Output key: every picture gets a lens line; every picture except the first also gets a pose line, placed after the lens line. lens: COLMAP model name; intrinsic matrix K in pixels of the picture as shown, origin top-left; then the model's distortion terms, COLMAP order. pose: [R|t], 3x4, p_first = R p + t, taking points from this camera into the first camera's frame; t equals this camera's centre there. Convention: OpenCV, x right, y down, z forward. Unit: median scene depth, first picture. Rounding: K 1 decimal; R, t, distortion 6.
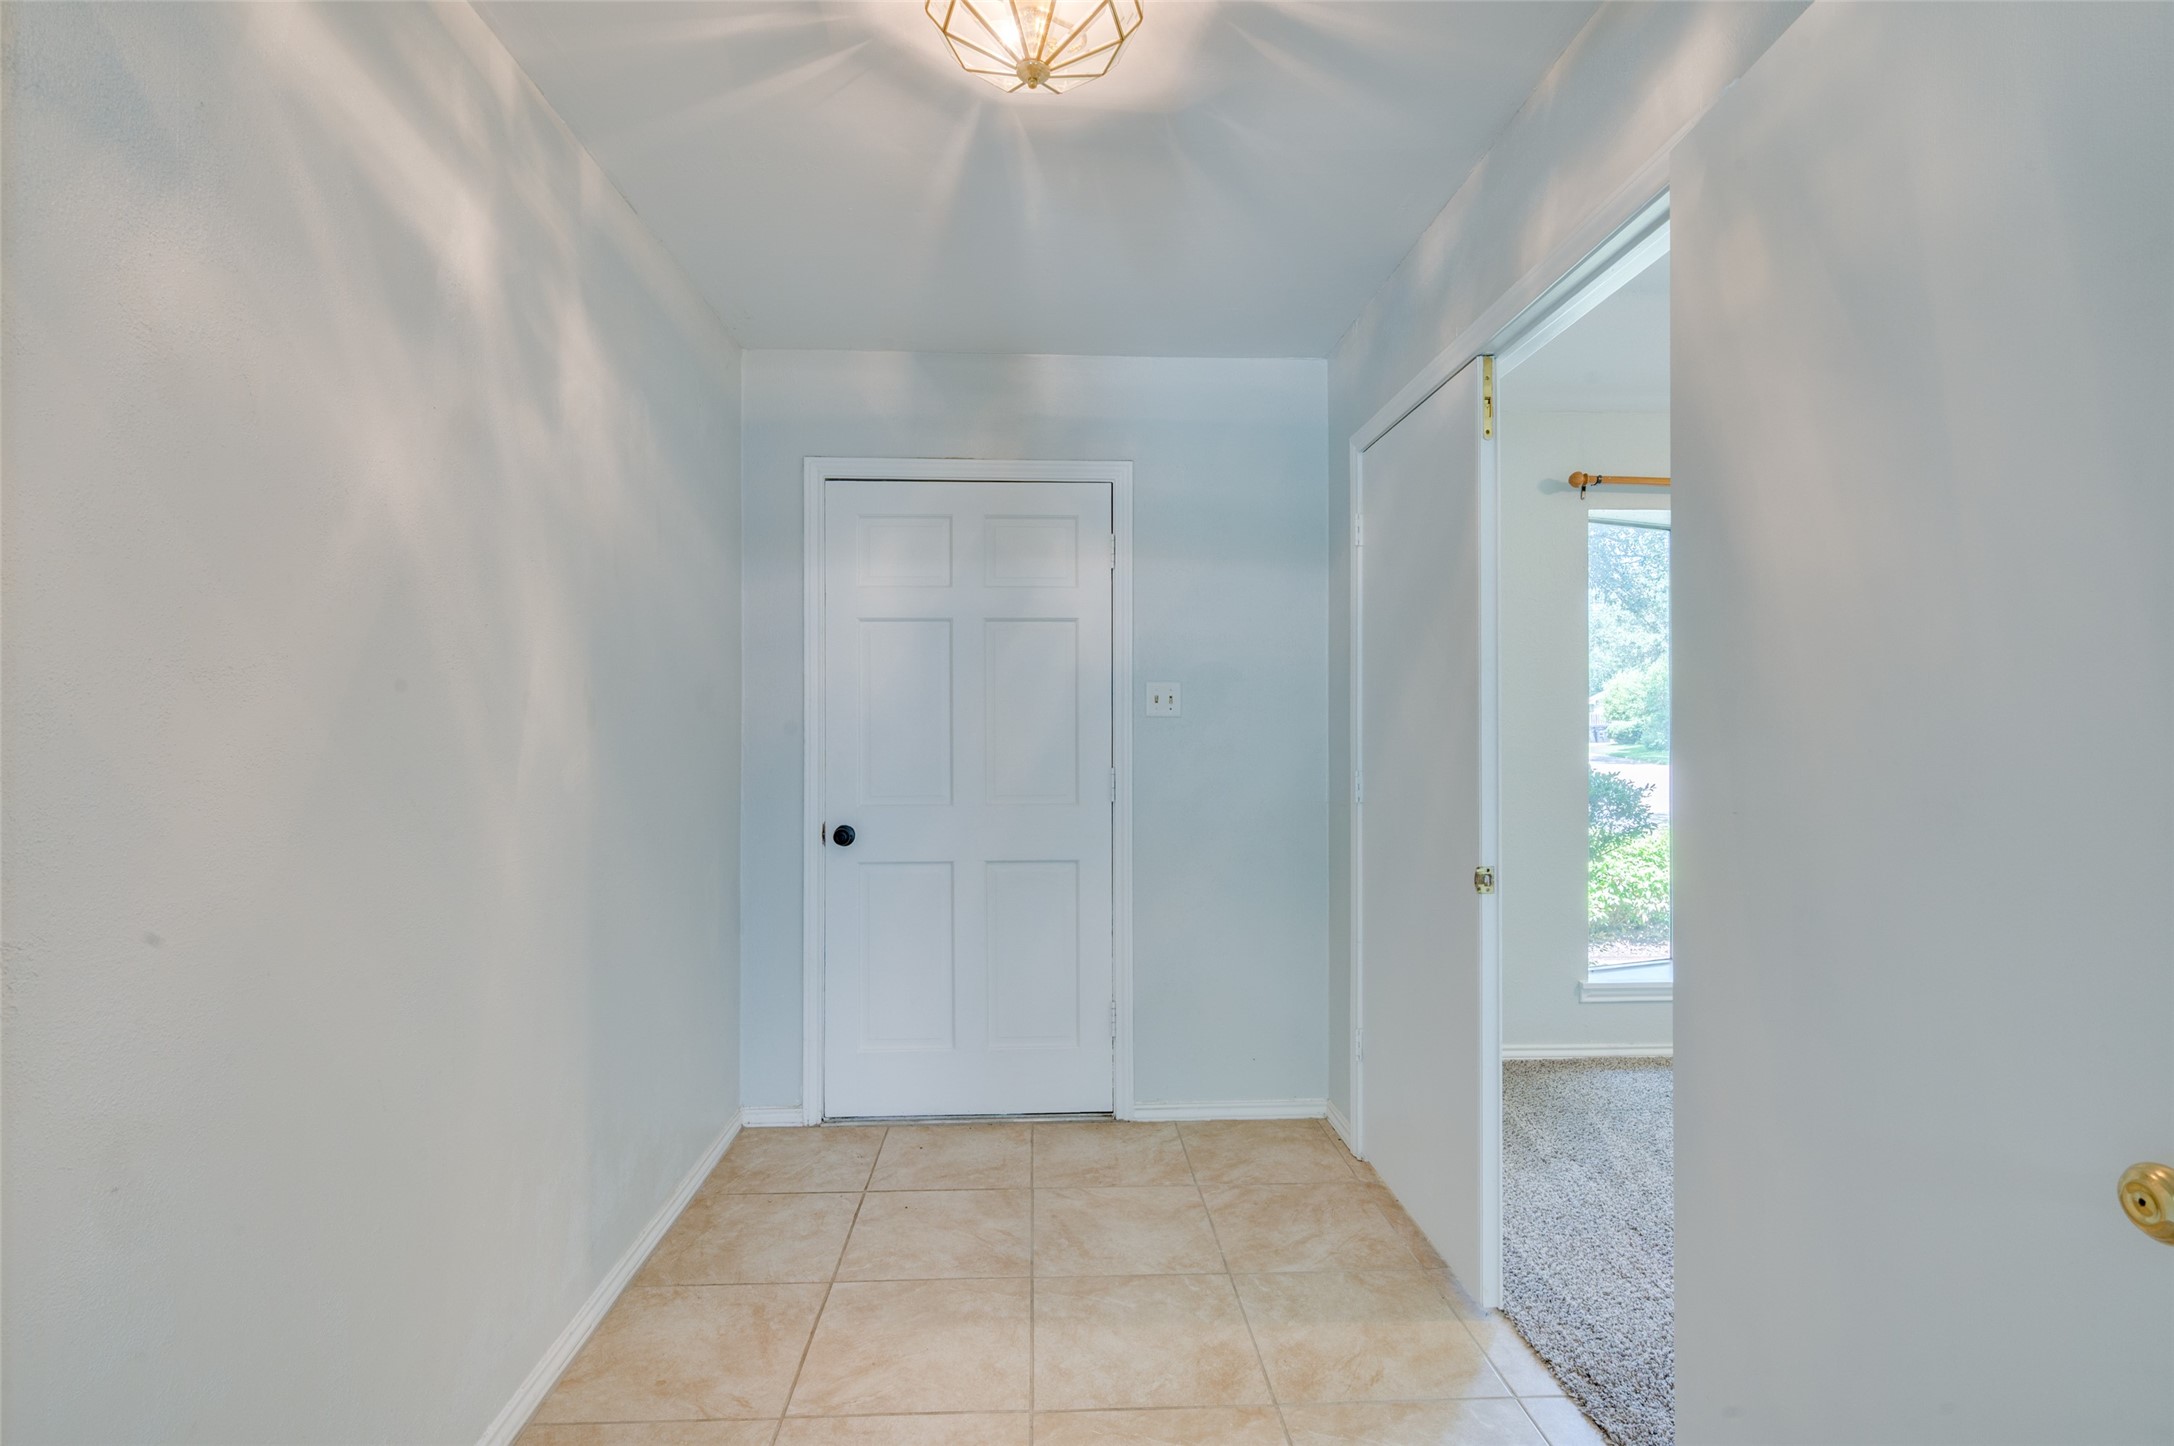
lens RADIAL K [[1001.8, 0, 1085.1], [0, 1001.8, 733.1], [0, 0, 1]] dist [0.001087, -0.001440]
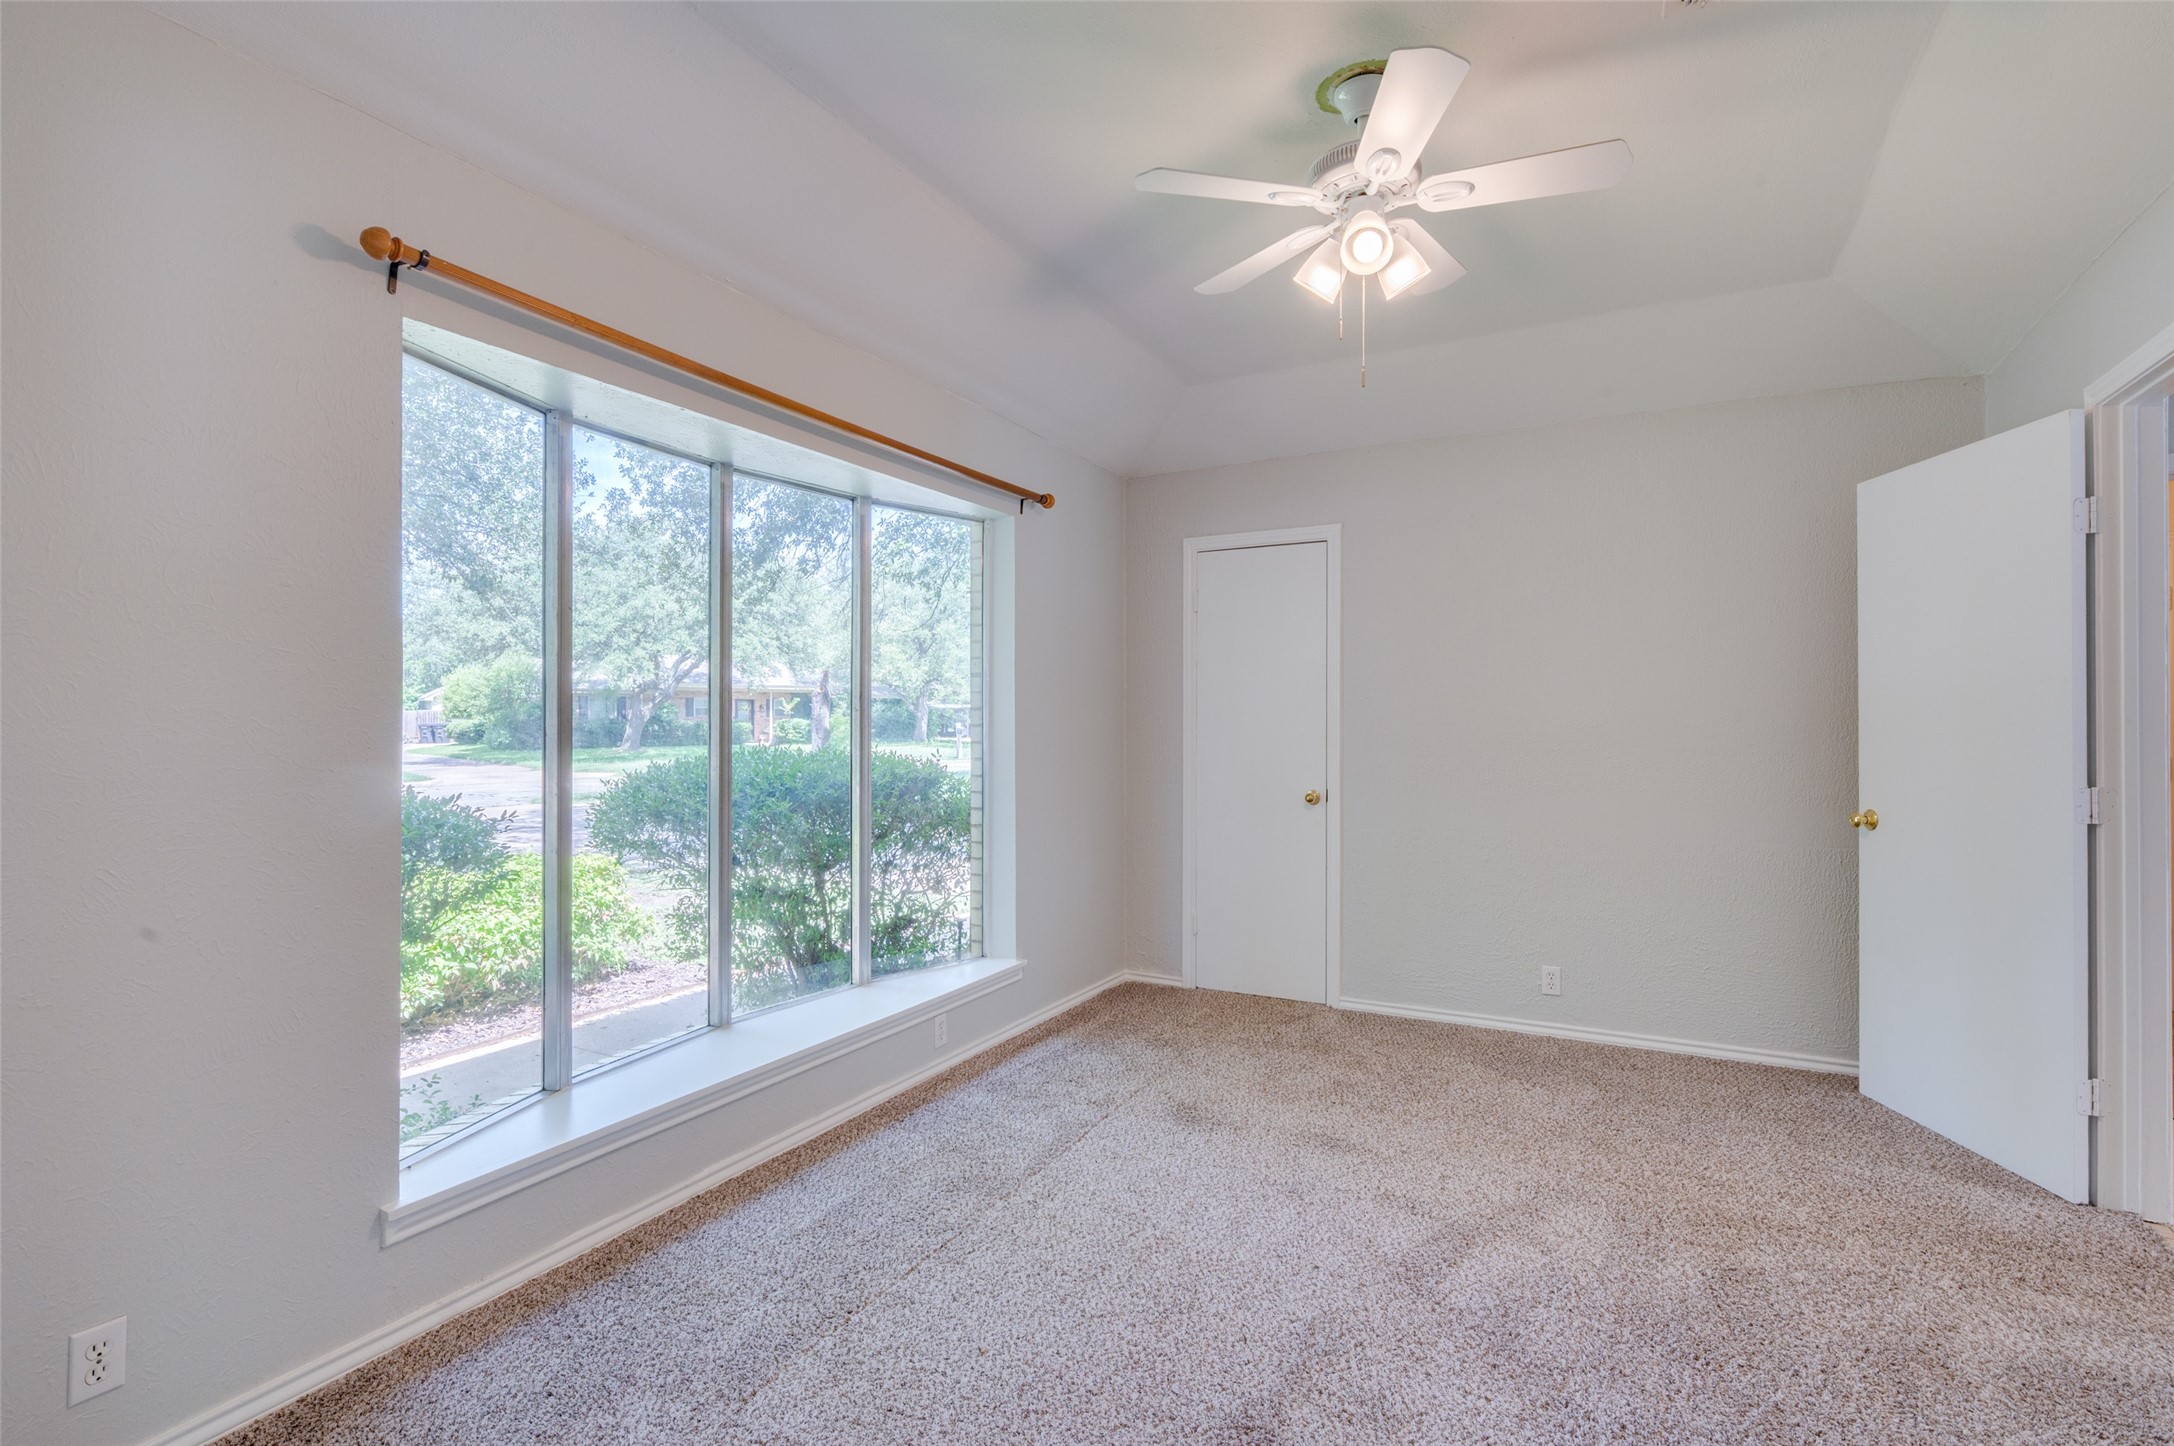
lens RADIAL K [[1001.8, 0, 1071.7], [0, 1001.8, 735.4], [0, 0, 1]] dist [0.001087, -0.001440]
pose [[0.508027, 0.001260, 0.861340, 0.140718], [-0.004006, 0.999992, 0.000900, -0.000521], [-0.861332, -0.003907, 0.508027, 0.264288]]
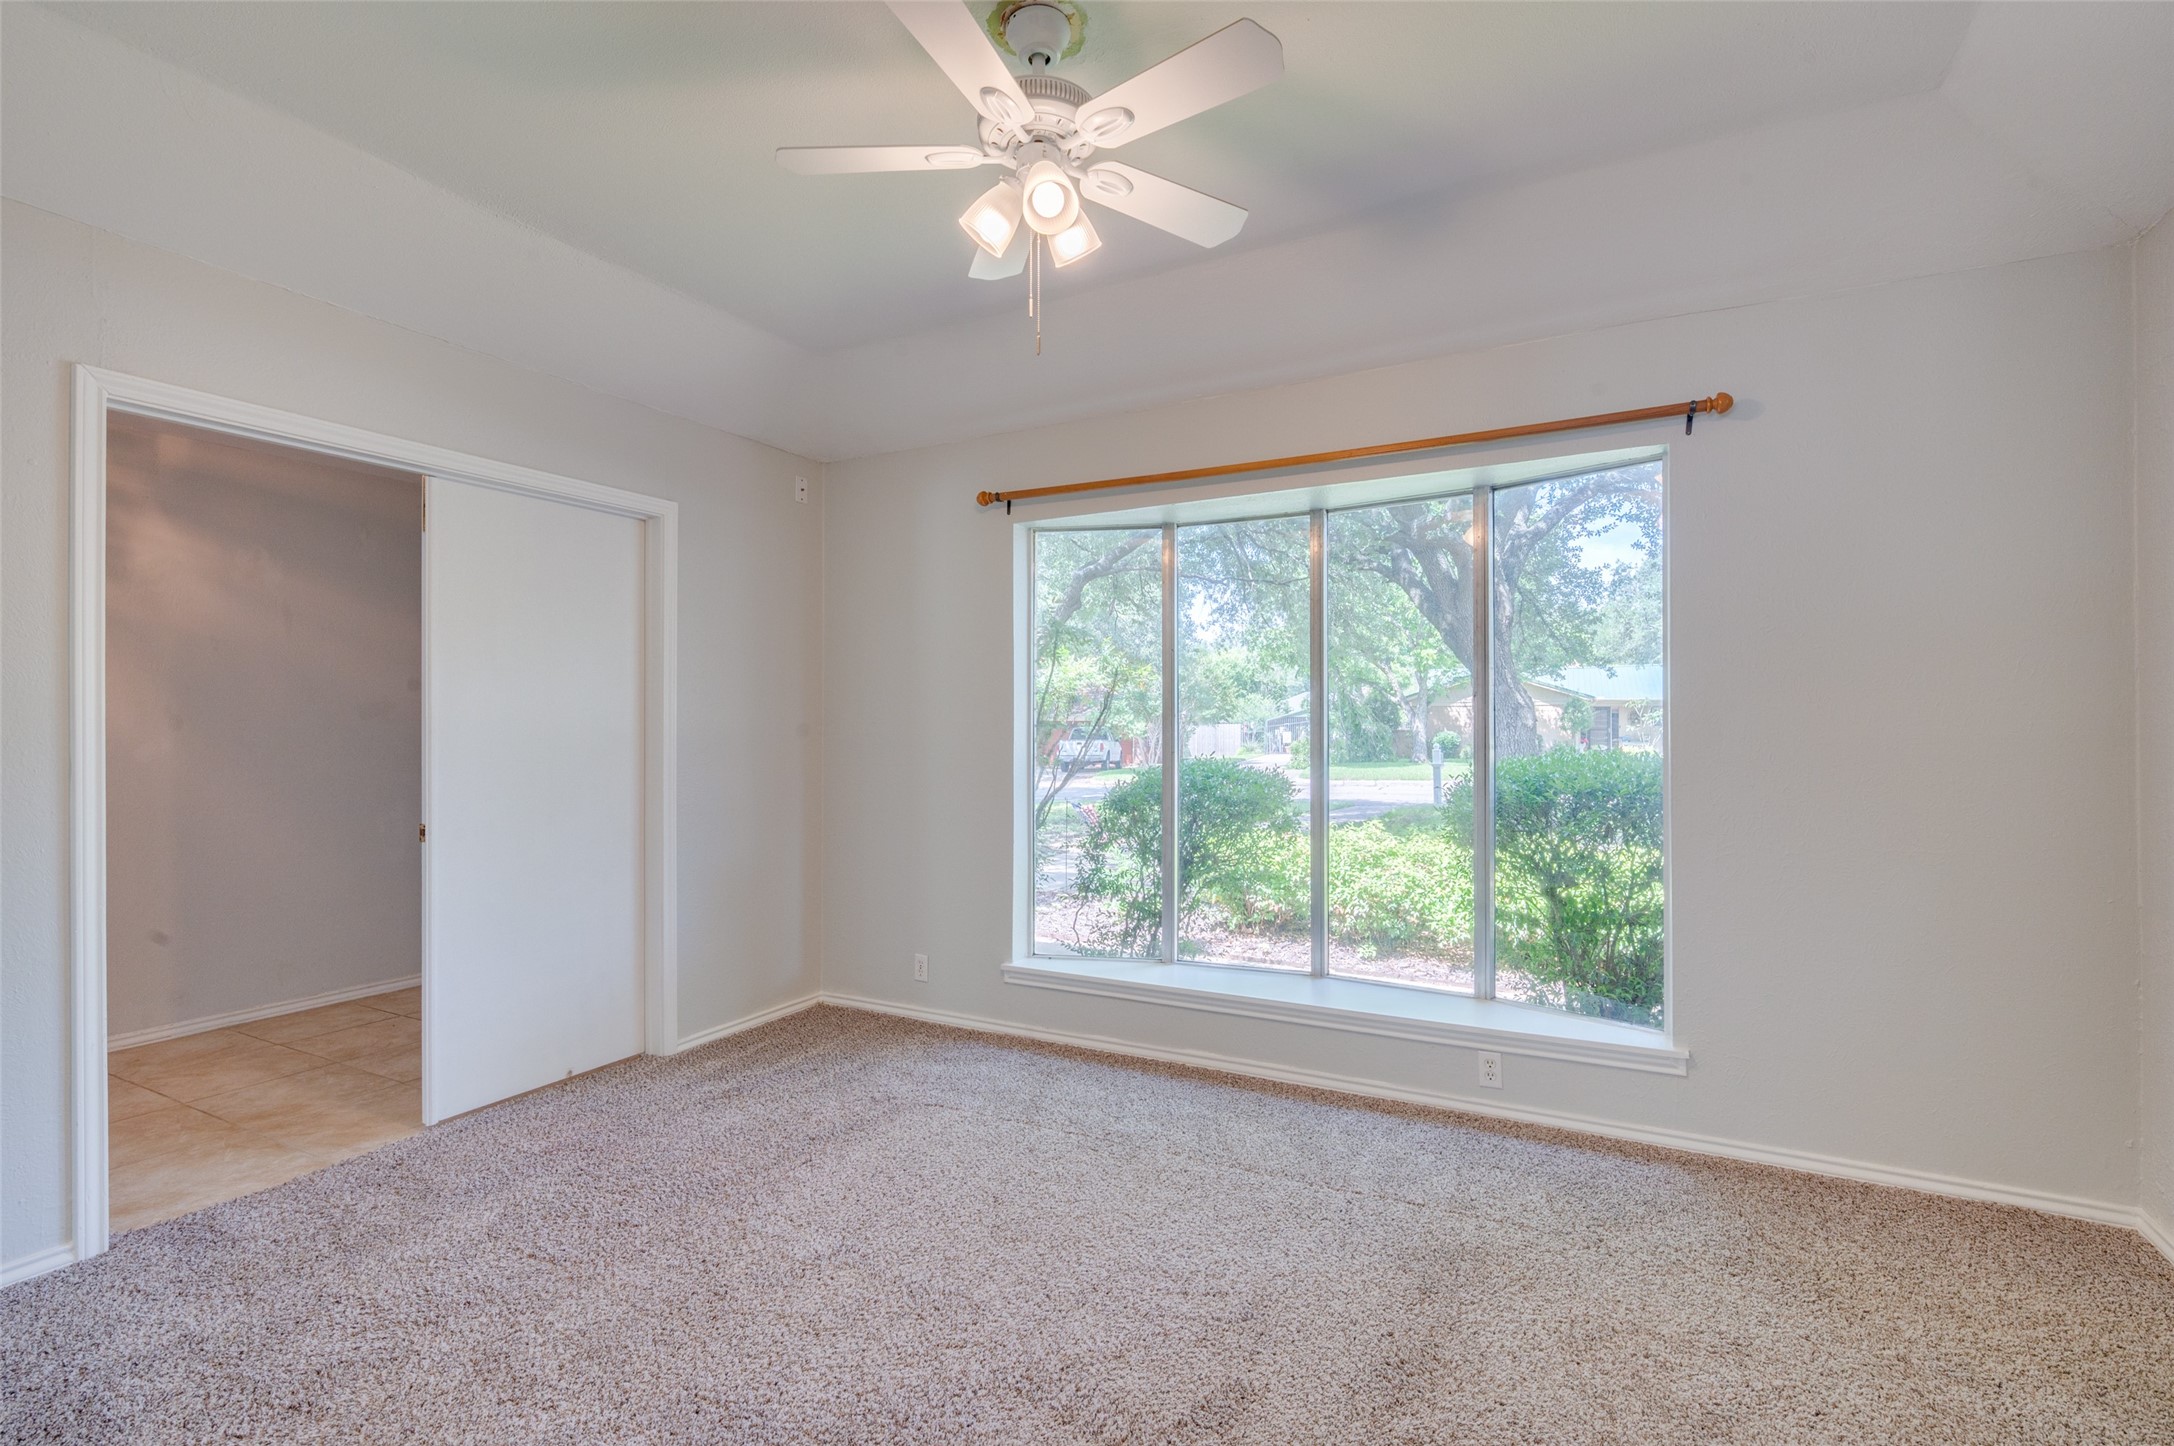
lens RADIAL K [[1001.8, 0, 1102.8], [0, 1001.8, 718.8], [0, 0, 1]] dist [0.001087, -0.001440]
pose [[0.869099, 0.005602, -0.494606, 0.690082], [-0.005774, 0.999983, 0.001180, -0.009805], [0.494604, 0.001830, 0.869117, 0.073968]]
